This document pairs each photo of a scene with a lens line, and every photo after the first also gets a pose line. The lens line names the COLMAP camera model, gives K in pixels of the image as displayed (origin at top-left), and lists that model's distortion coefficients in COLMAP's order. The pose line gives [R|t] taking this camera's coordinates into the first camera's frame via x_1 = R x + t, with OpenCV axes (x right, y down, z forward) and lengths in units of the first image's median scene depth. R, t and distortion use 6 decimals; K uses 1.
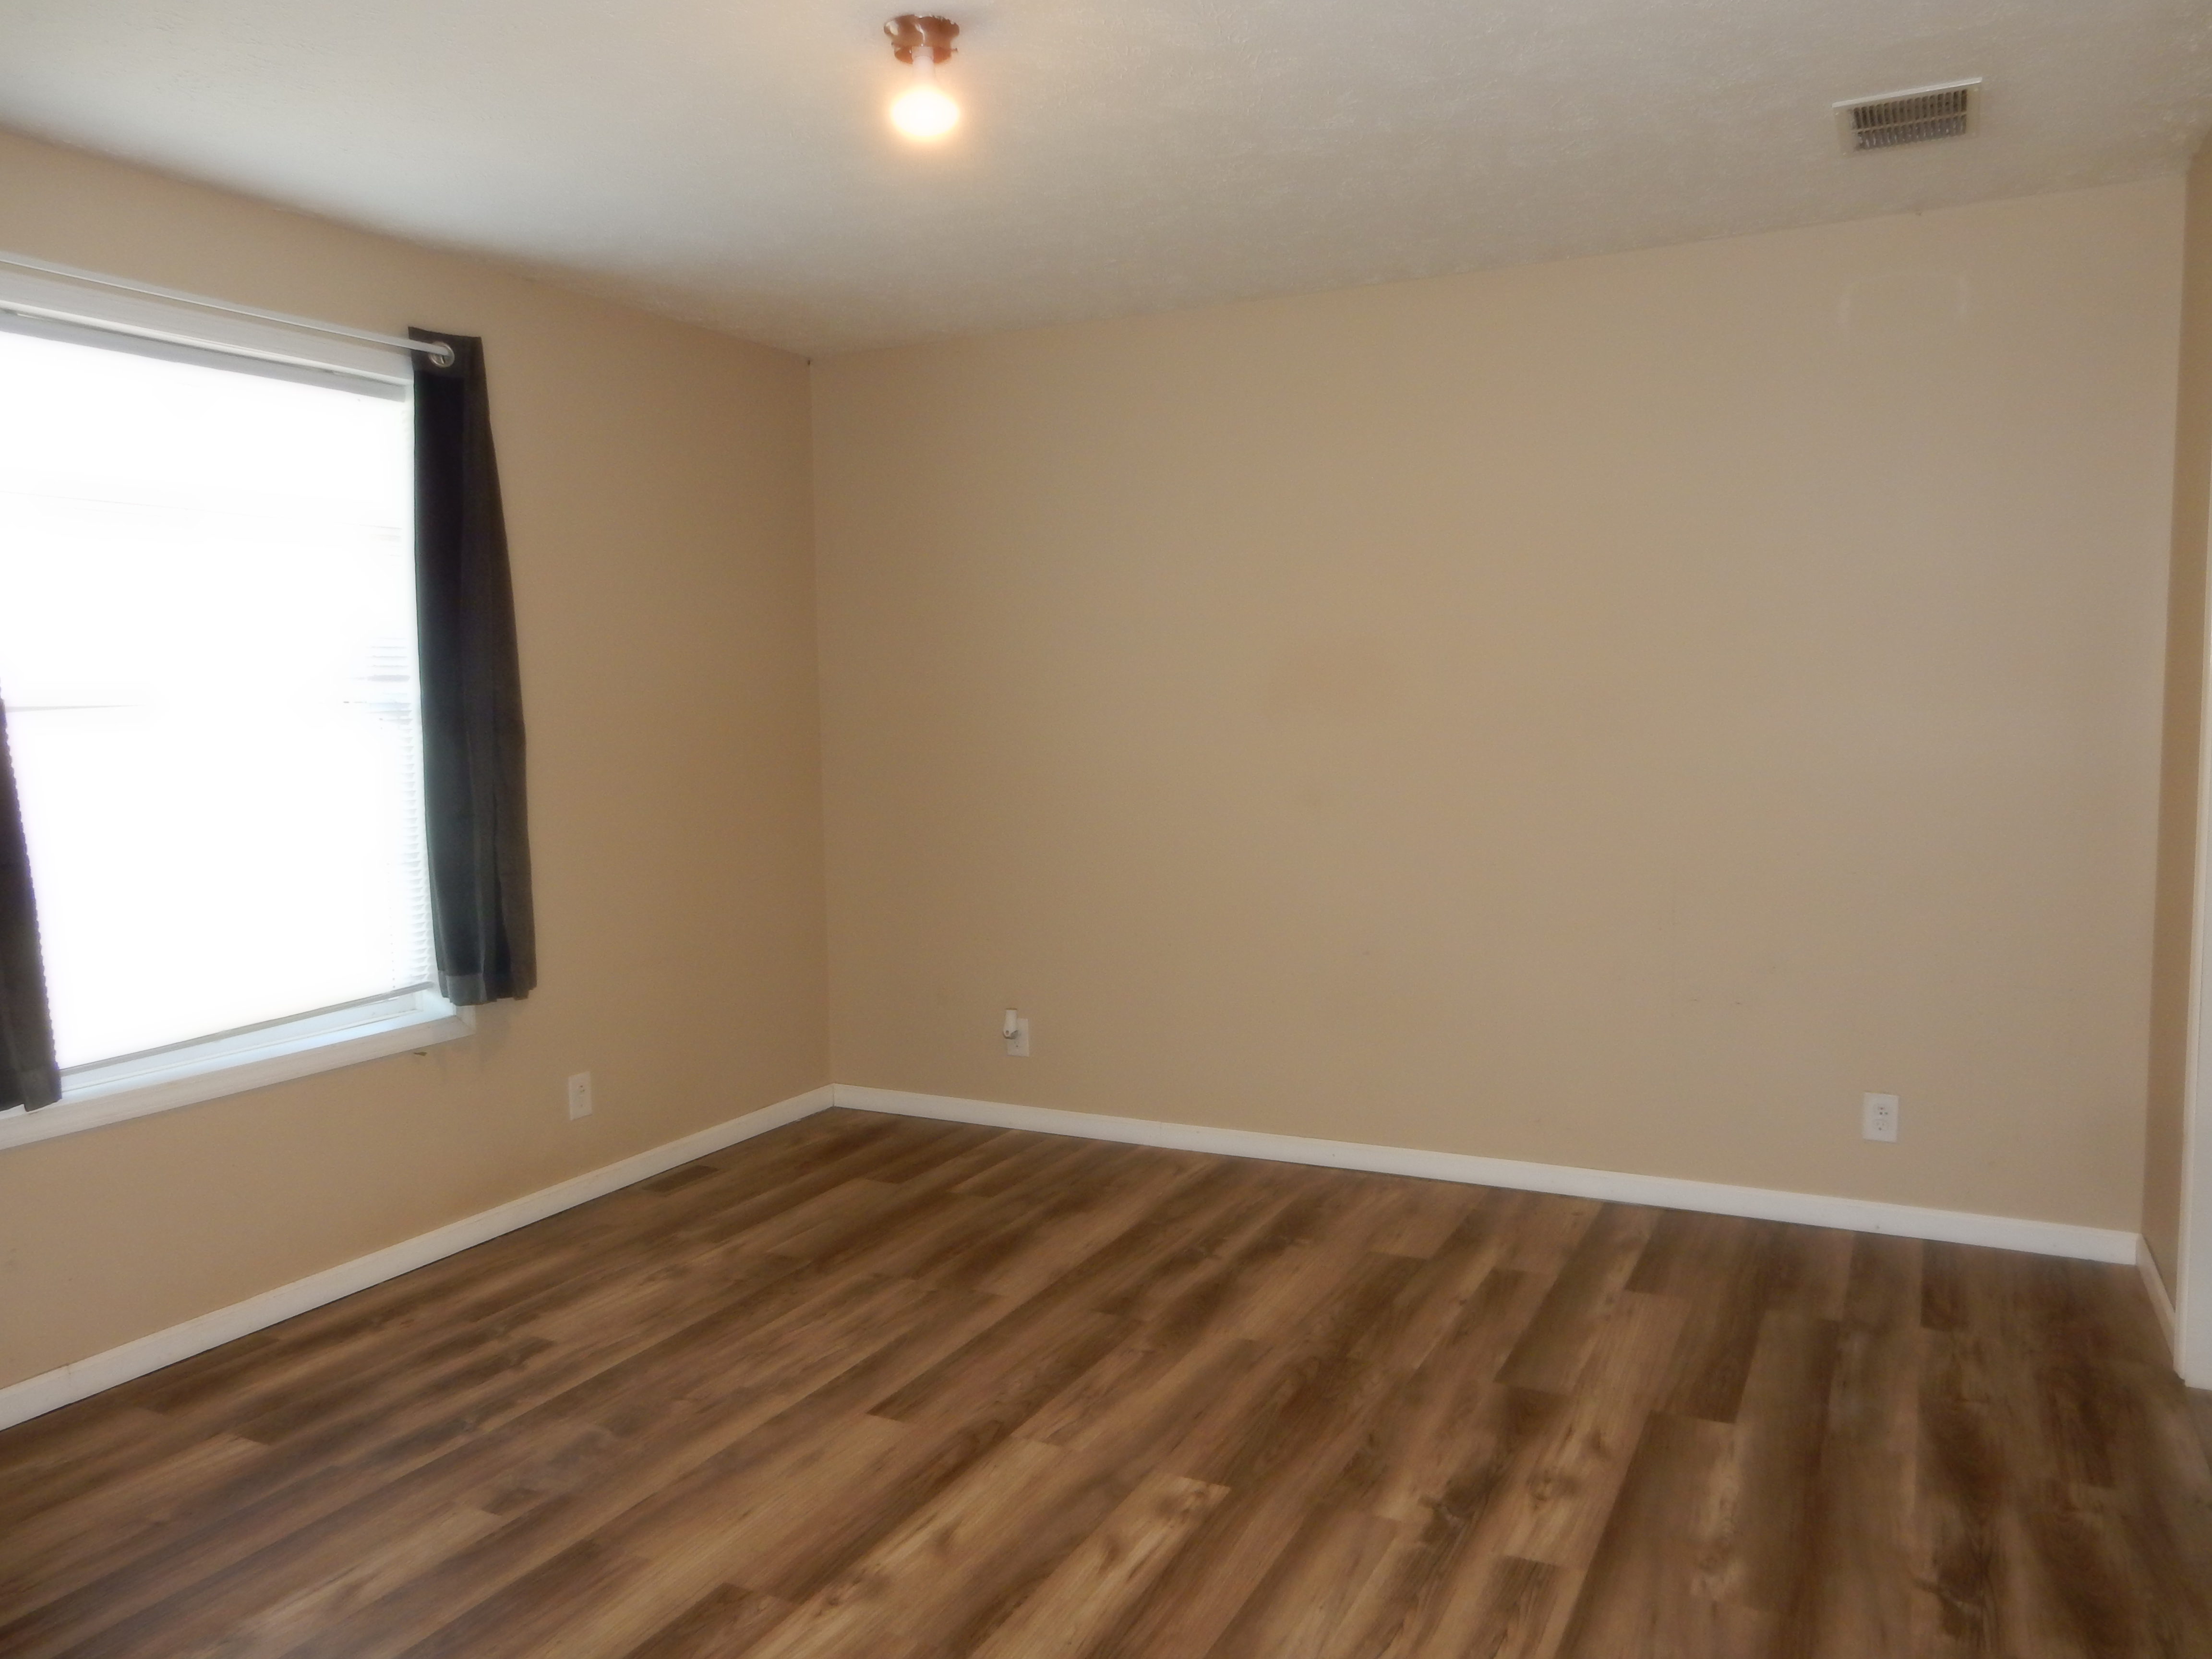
lens RADIAL K [[1631.0, 0, 1102.2], [0, 1631.0, 827.5], [0, 0, 1]] dist [-0.001224, 0.003162]
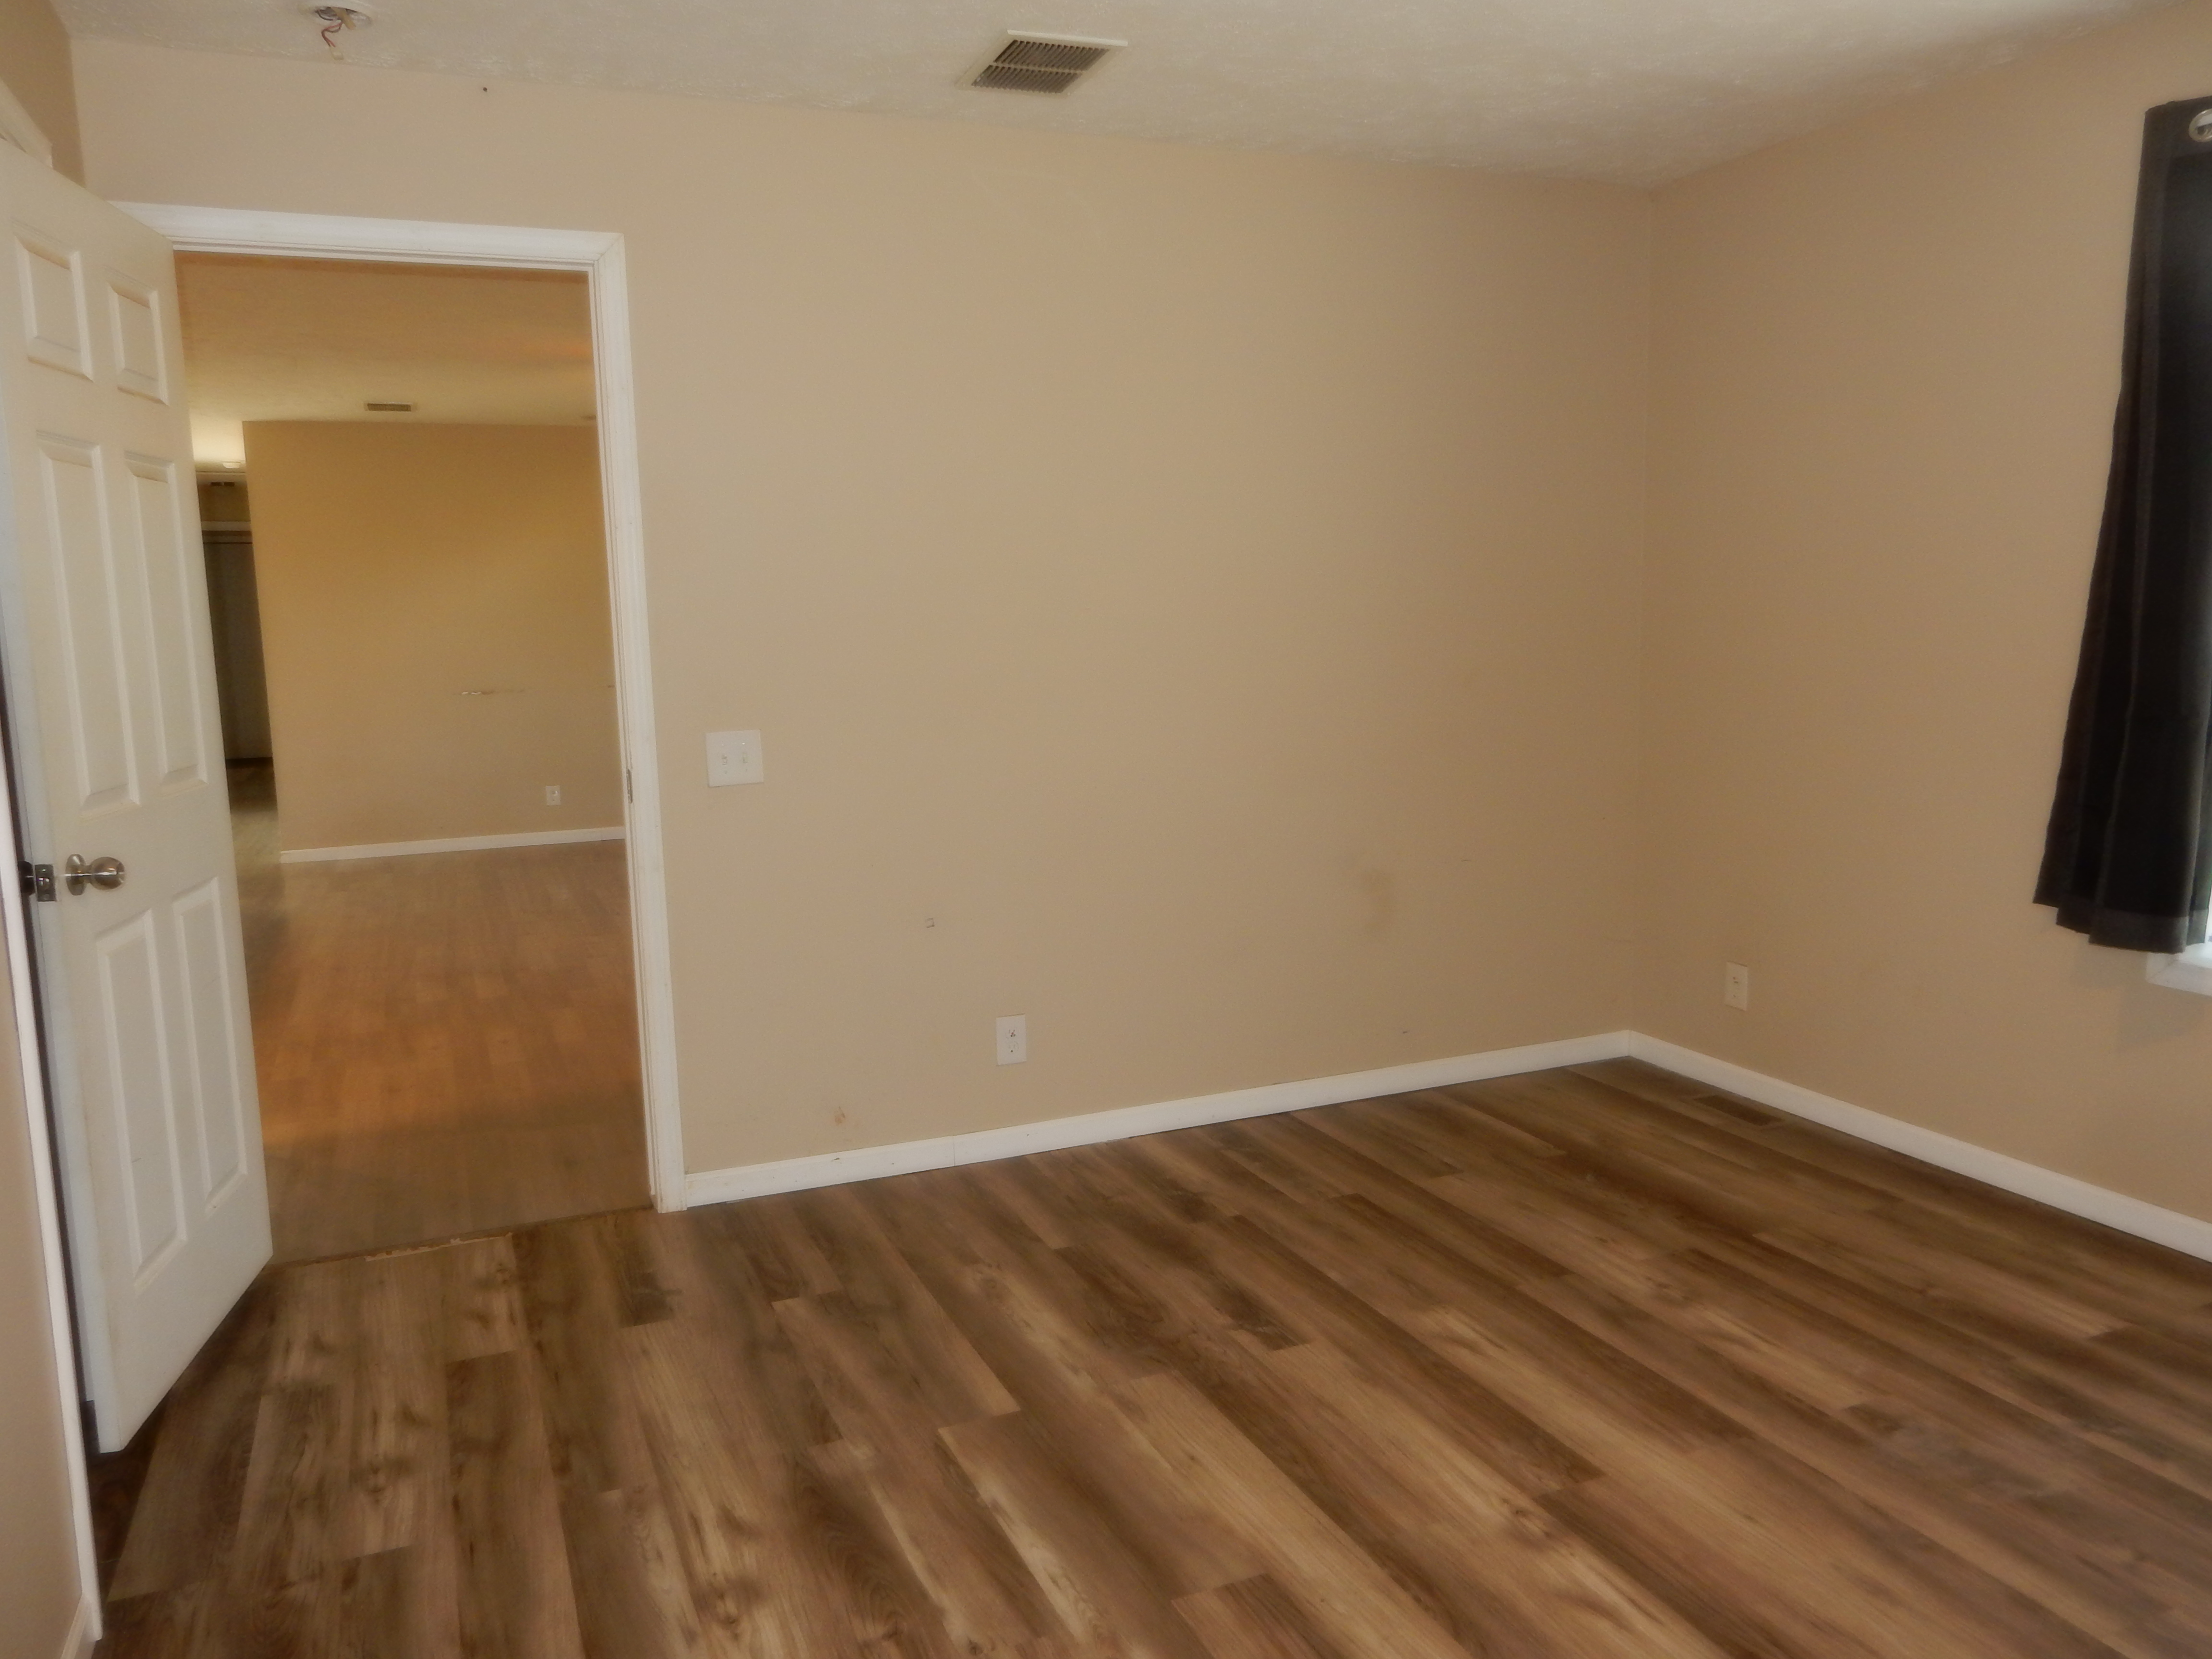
lens RADIAL K [[1631.0, 0, 1102.3], [0, 1631.0, 834.7], [0, 0, 1]] dist [-0.001224, 0.003162]
pose [[-0.646684, 0.132631, -0.751138, 0.588724], [-0.030663, 0.979450, 0.199344, -0.095048], [0.762142, 0.151945, -0.629327, 1.187055]]
